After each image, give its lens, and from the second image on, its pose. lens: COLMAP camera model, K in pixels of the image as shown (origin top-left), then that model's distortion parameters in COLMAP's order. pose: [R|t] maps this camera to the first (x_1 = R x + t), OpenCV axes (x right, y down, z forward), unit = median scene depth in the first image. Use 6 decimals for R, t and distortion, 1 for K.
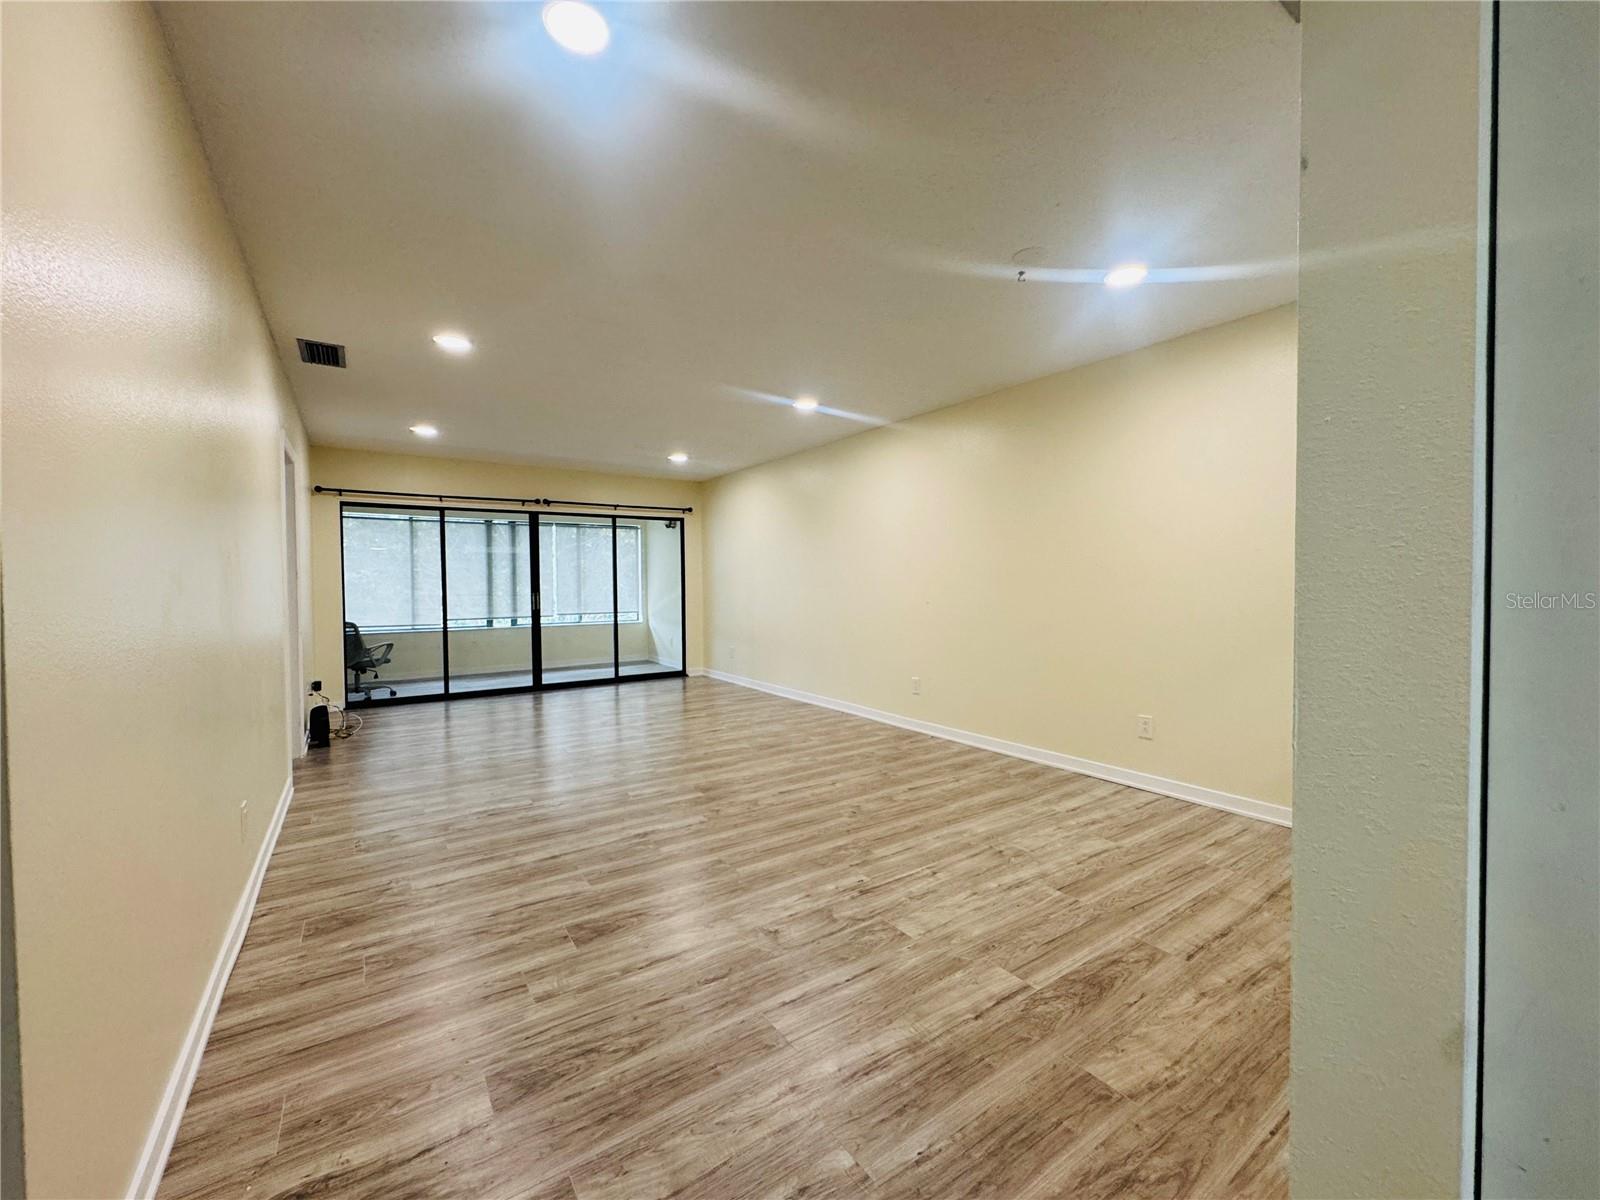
lens RADIAL K [[642.0, 0, 792.4], [0, 642.0, 593.8], [0, 0, 1]] dist [-0.002266, 0.000841]
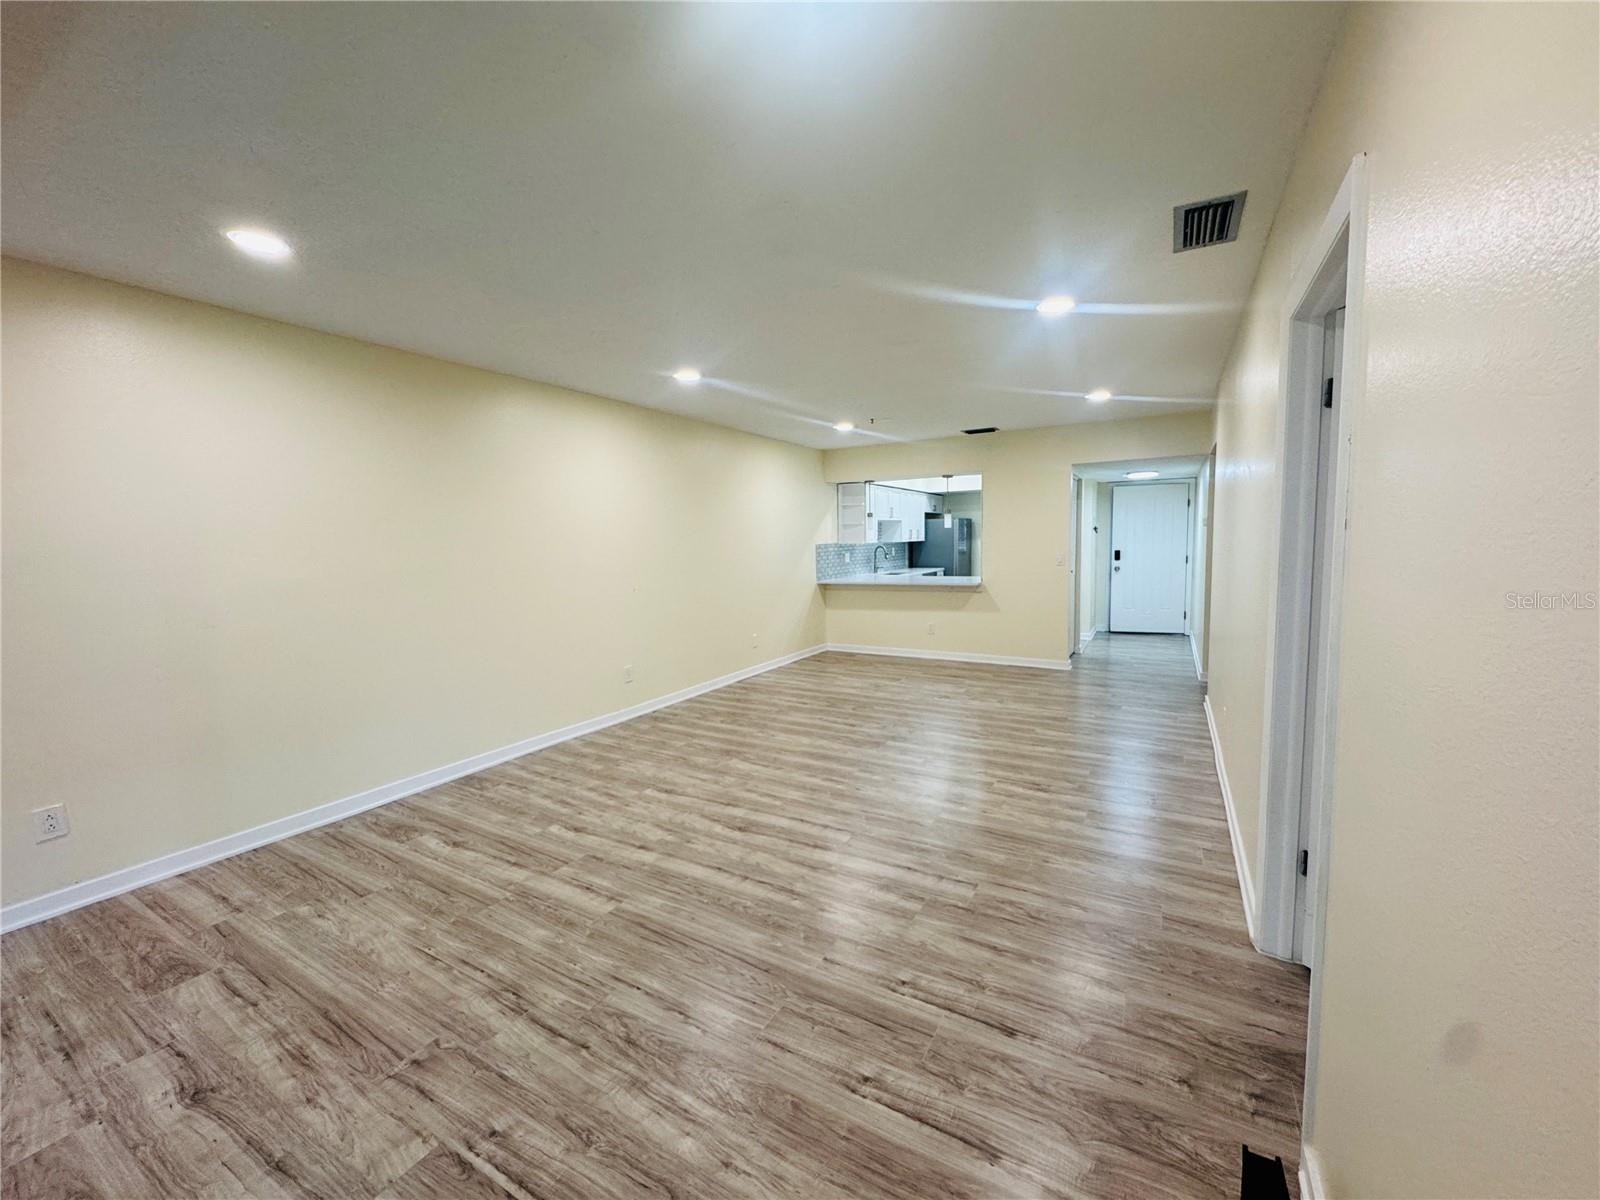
lens RADIAL K [[642.0, 0, 800.5], [0, 642.0, 596.5], [0, 0, 1]] dist [-0.002266, 0.000841]
pose [[-0.443870, -0.061518, 0.893977, -1.161781], [0.040034, 0.995283, 0.088366, -0.079556], [-0.895196, 0.075012, -0.439314, 1.694233]]
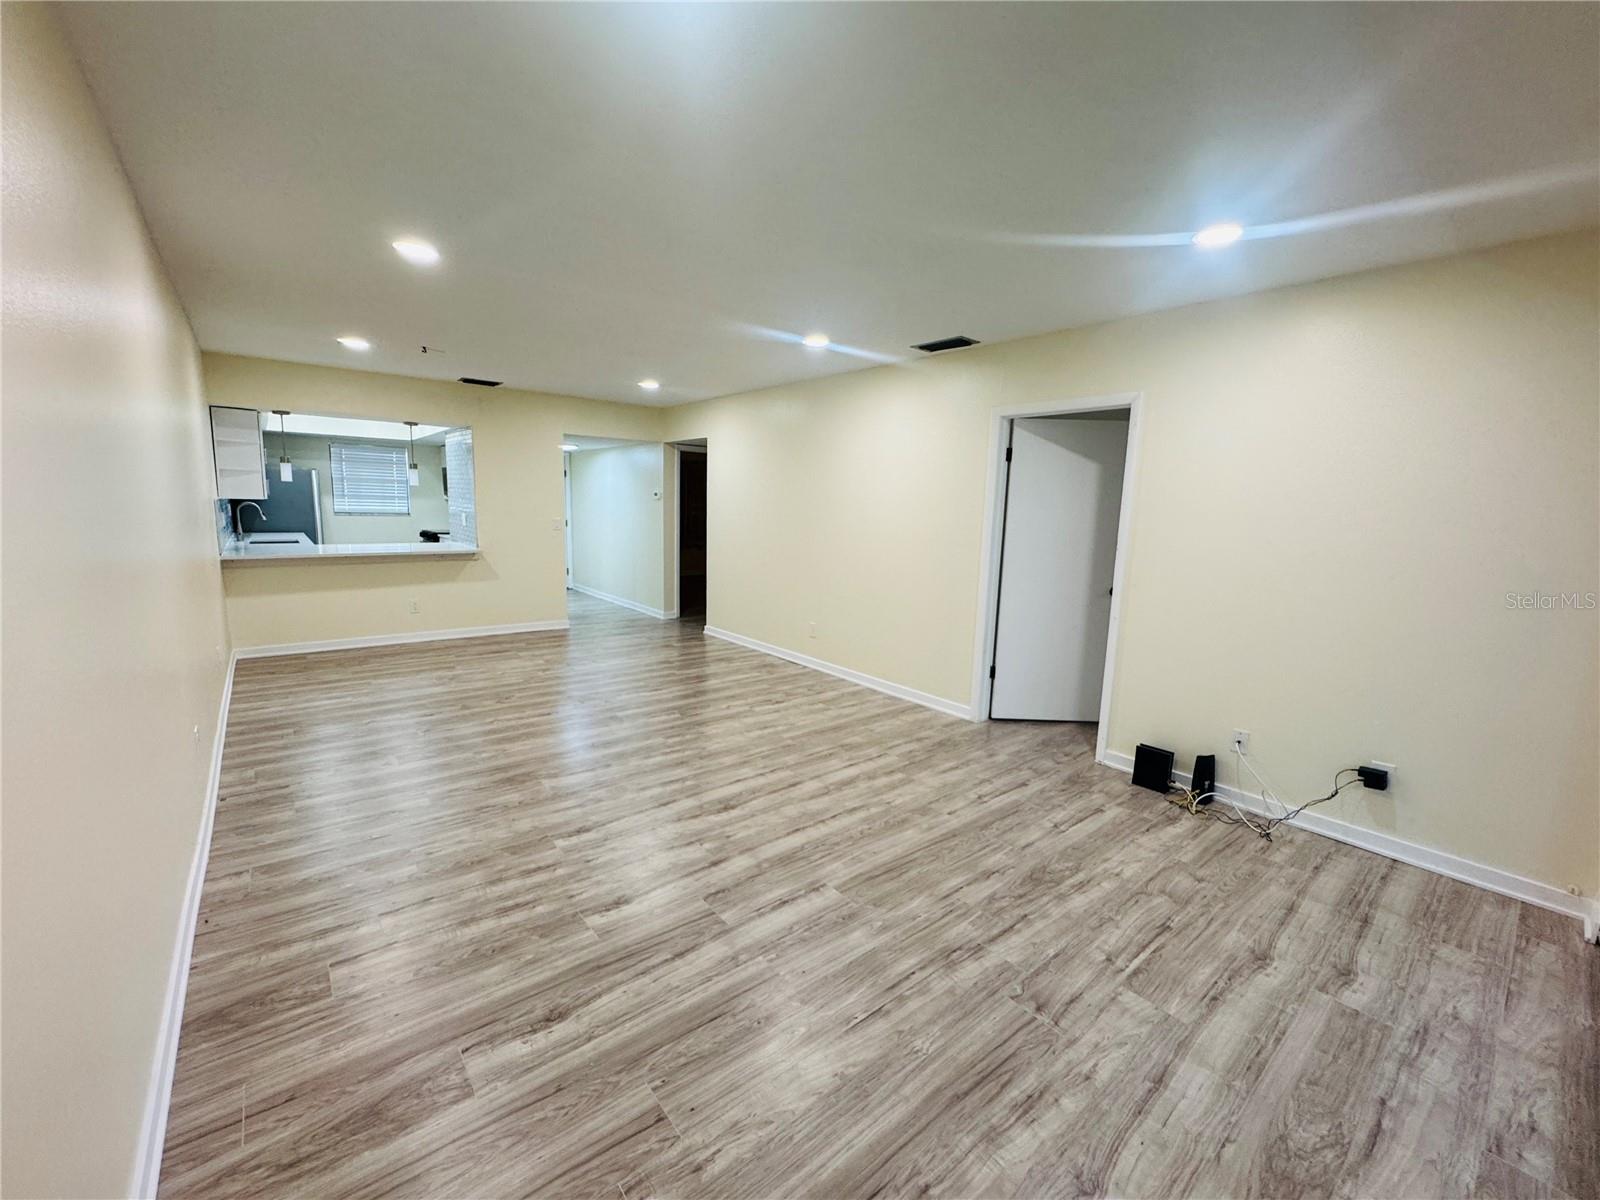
lens RADIAL K [[642.0, 0, 798.7], [0, 642.0, 587.8], [0, 0, 1]] dist [-0.002266, 0.000841]
pose [[-0.994253, -0.009562, -0.106631, -0.353430], [-0.025336, 0.988725, 0.147581, -0.108800], [0.104018, 0.149434, -0.983285, 2.218789]]
